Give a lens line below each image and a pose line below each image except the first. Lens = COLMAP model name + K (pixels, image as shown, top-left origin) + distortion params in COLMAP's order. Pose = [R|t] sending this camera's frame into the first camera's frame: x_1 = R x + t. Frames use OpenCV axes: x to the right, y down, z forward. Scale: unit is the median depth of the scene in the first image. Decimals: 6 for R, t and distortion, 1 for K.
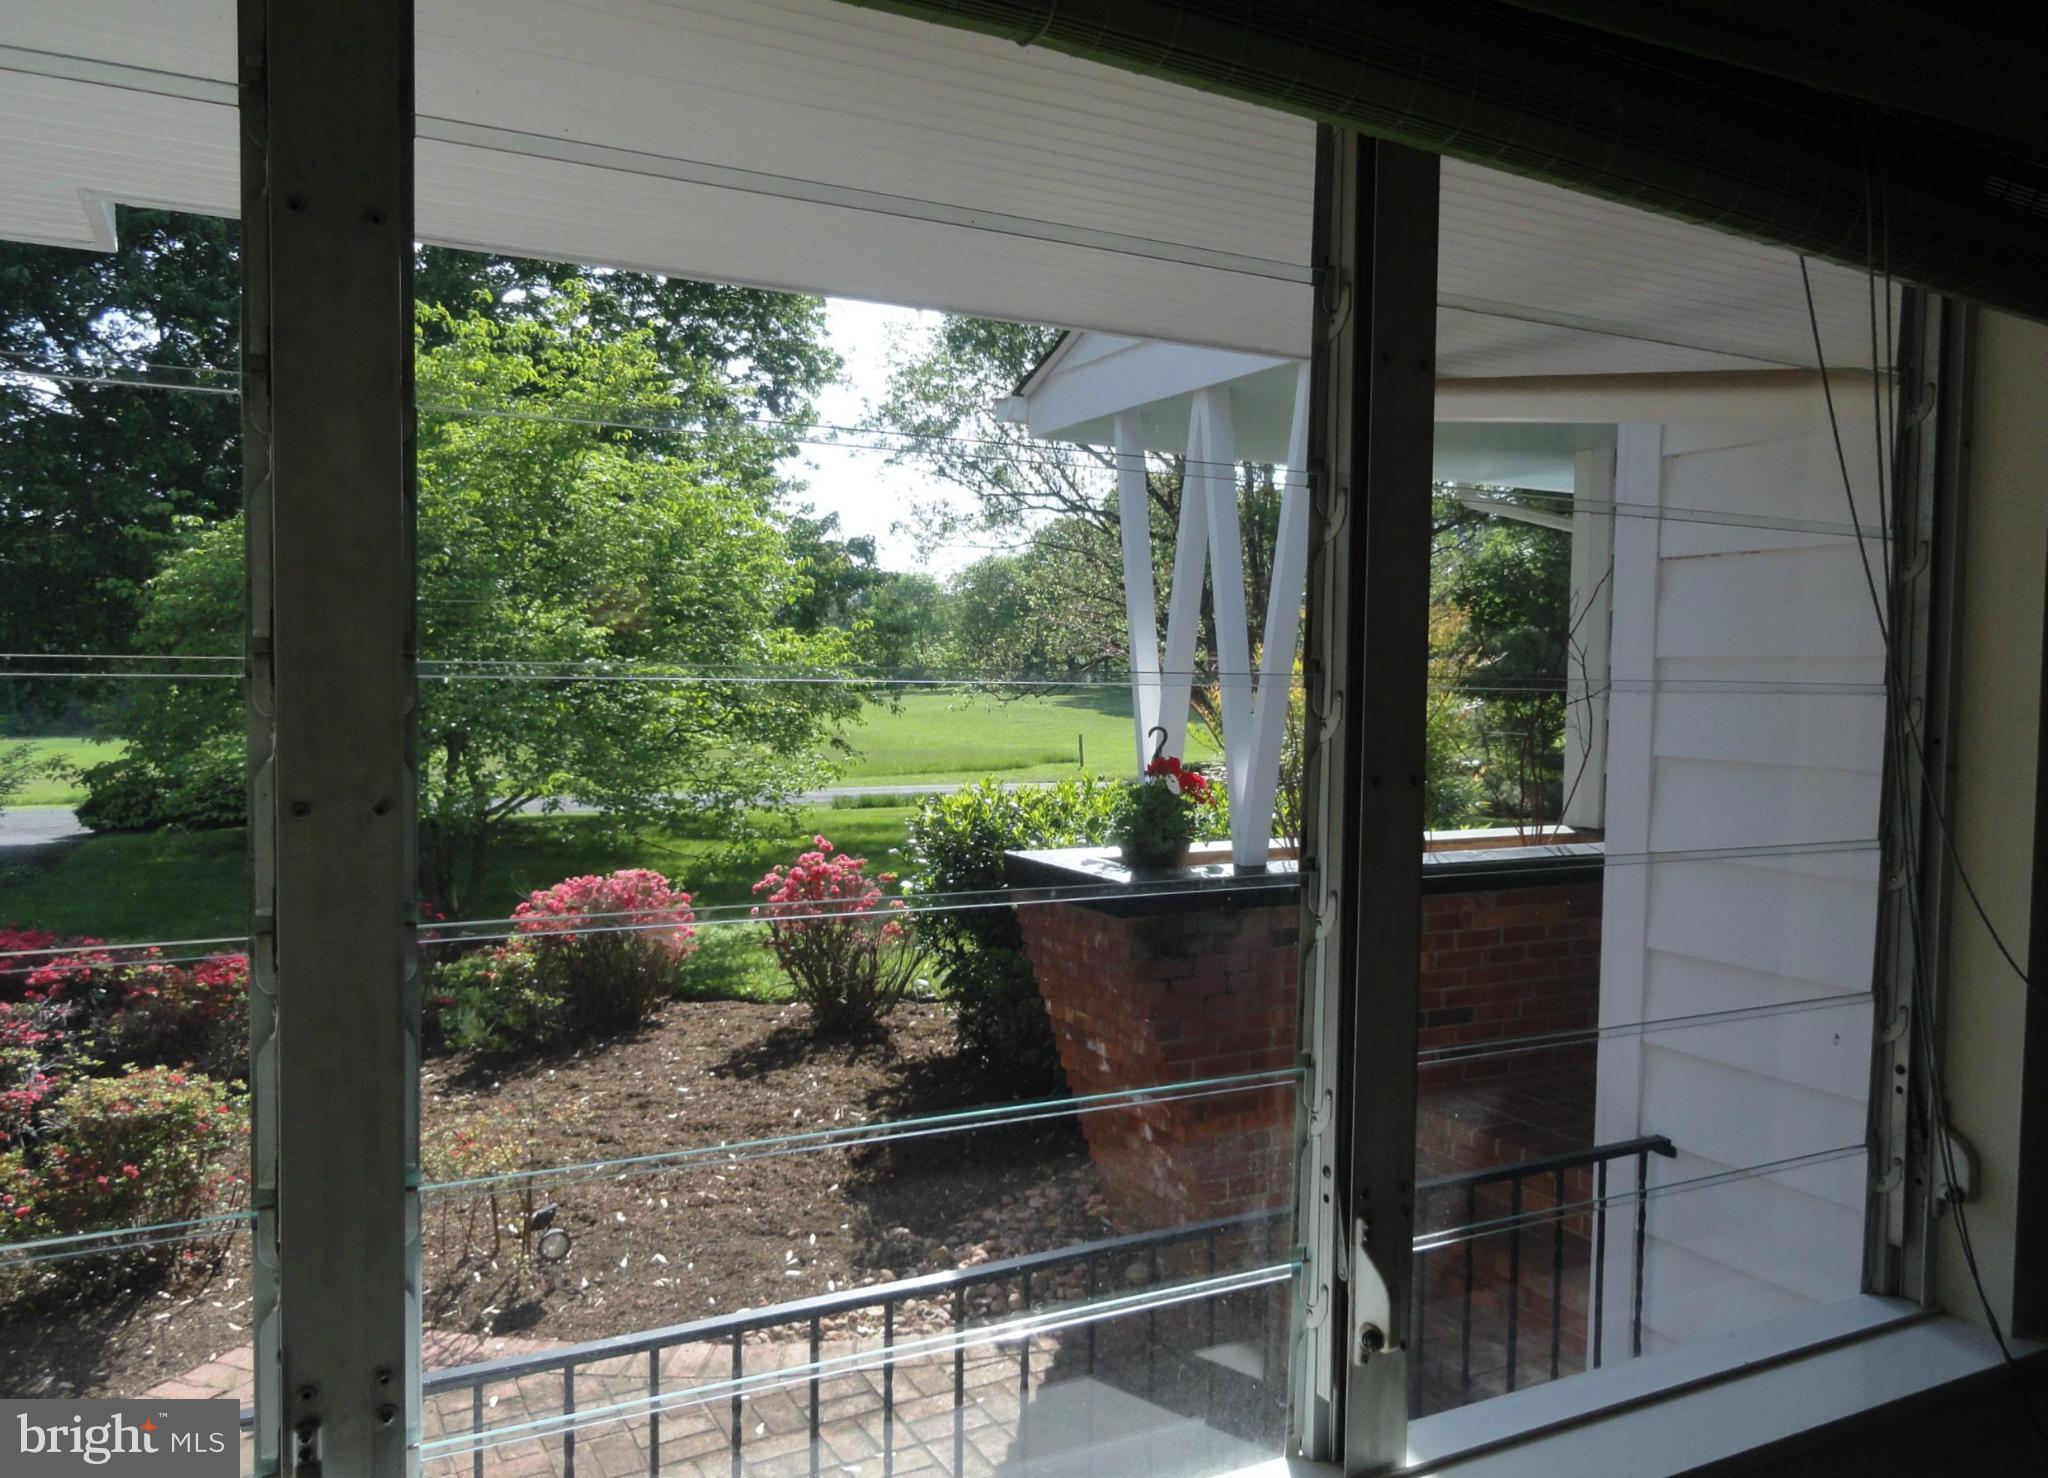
lens RADIAL K [[1494.7, 0, 1024.0], [0, 1494.7, 739.0], [0, 0, 1]] dist [-0.002813, -0.003017]
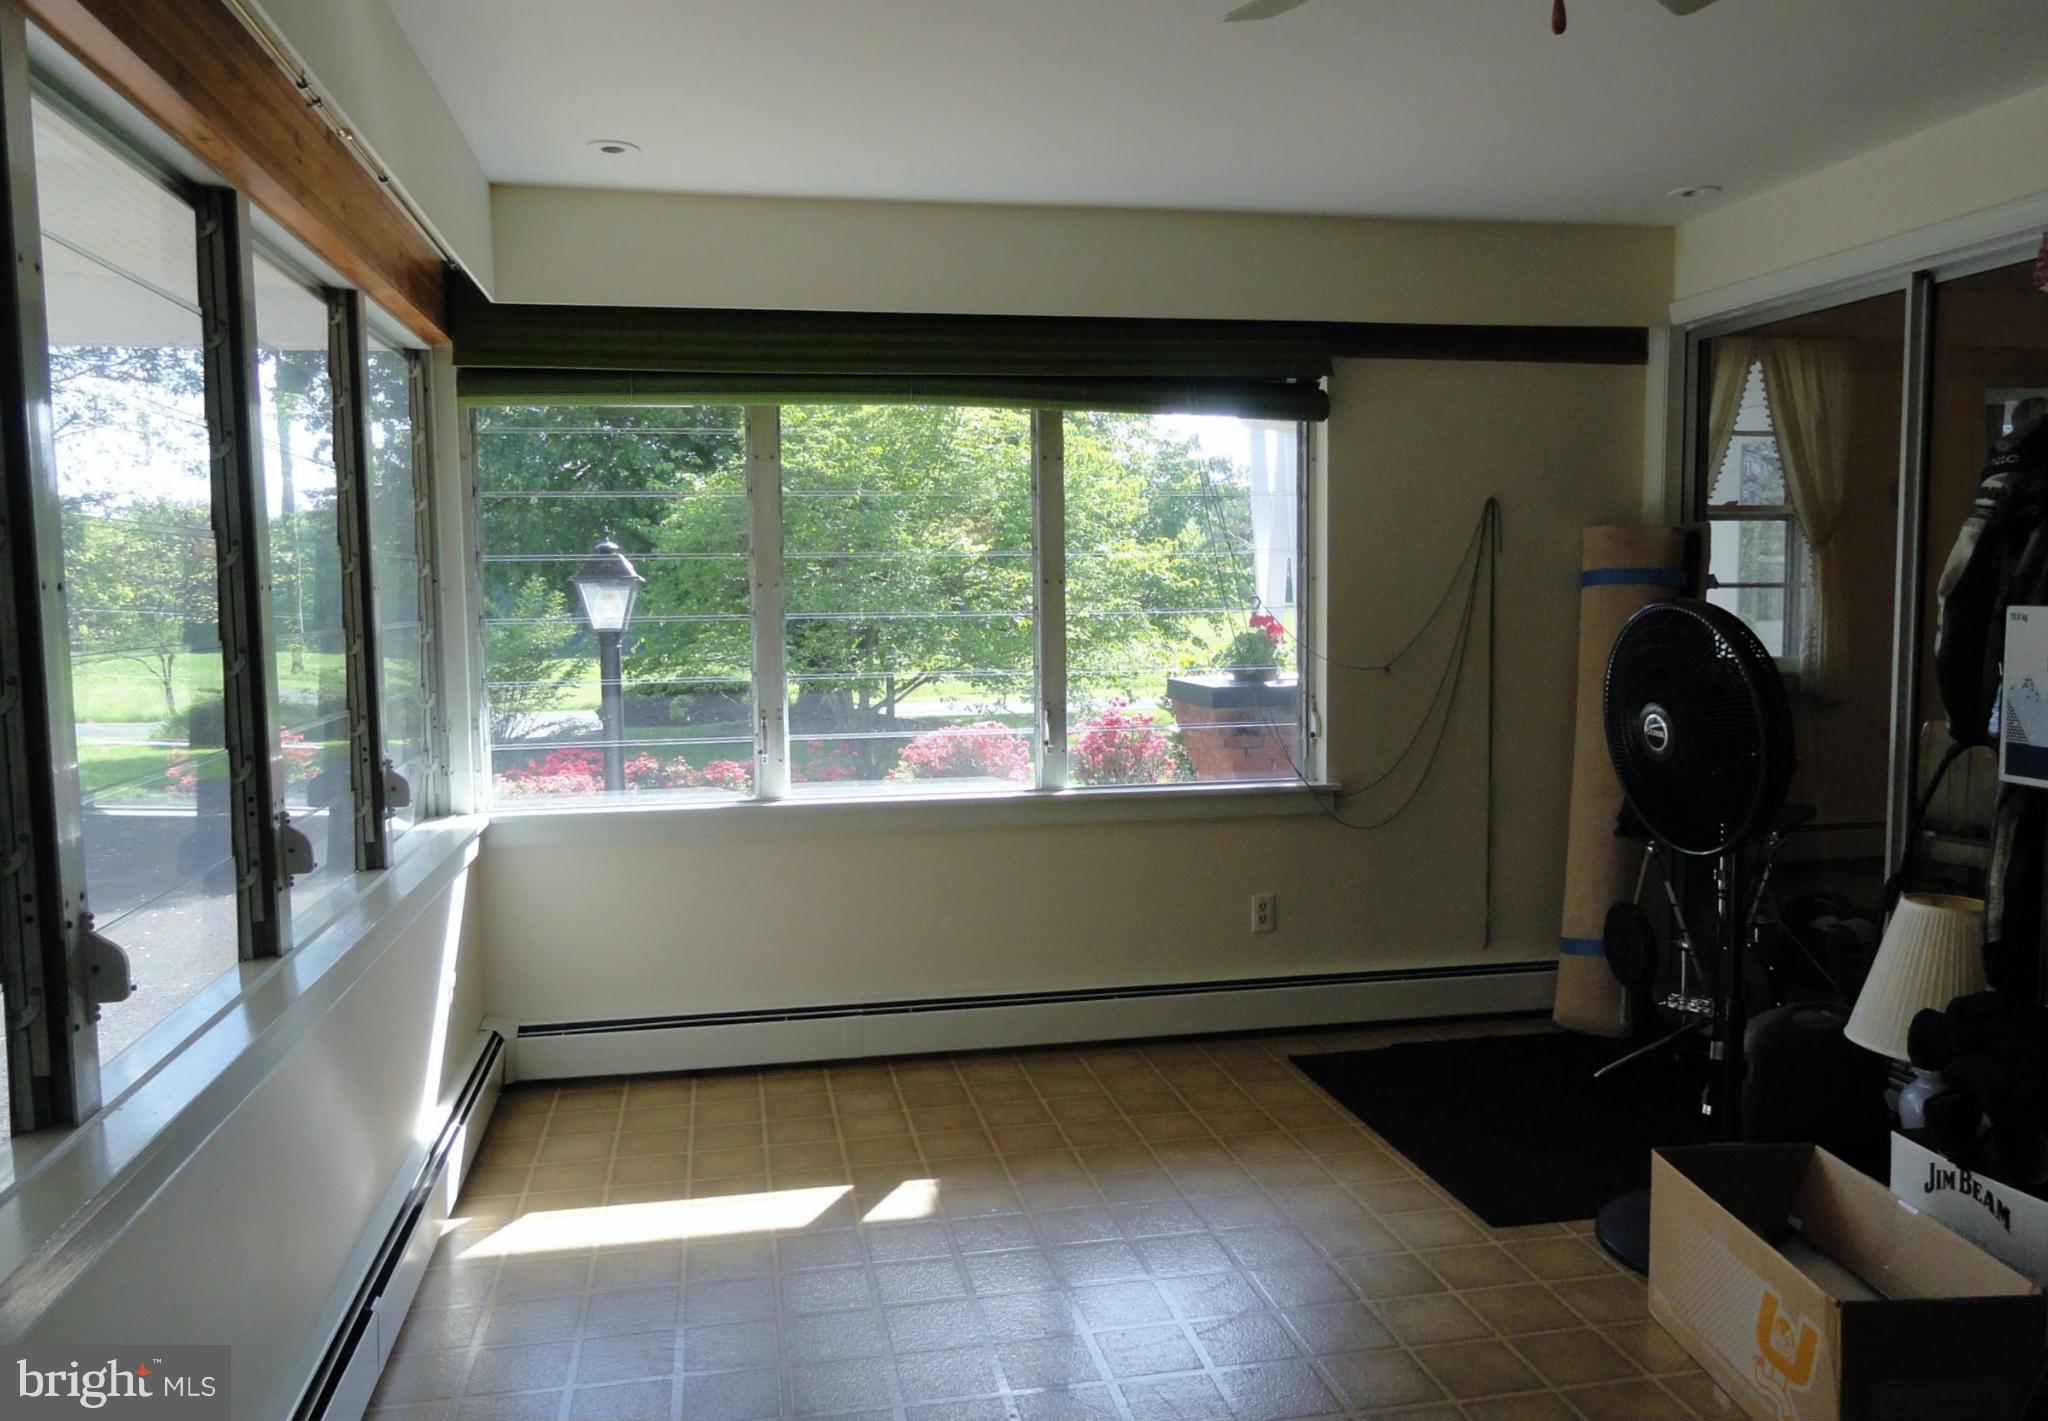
lens RADIAL K [[1535.0, 0, 1024.0], [0, 1535.0, 710.5], [0, 0, 1]] dist [0.002785, 0.000139]
pose [[0.959870, -0.003010, -0.280430, 0.137119], [0.013753, 0.999245, 0.036348, 0.022339], [0.280109, -0.038746, 0.959186, -0.280896]]
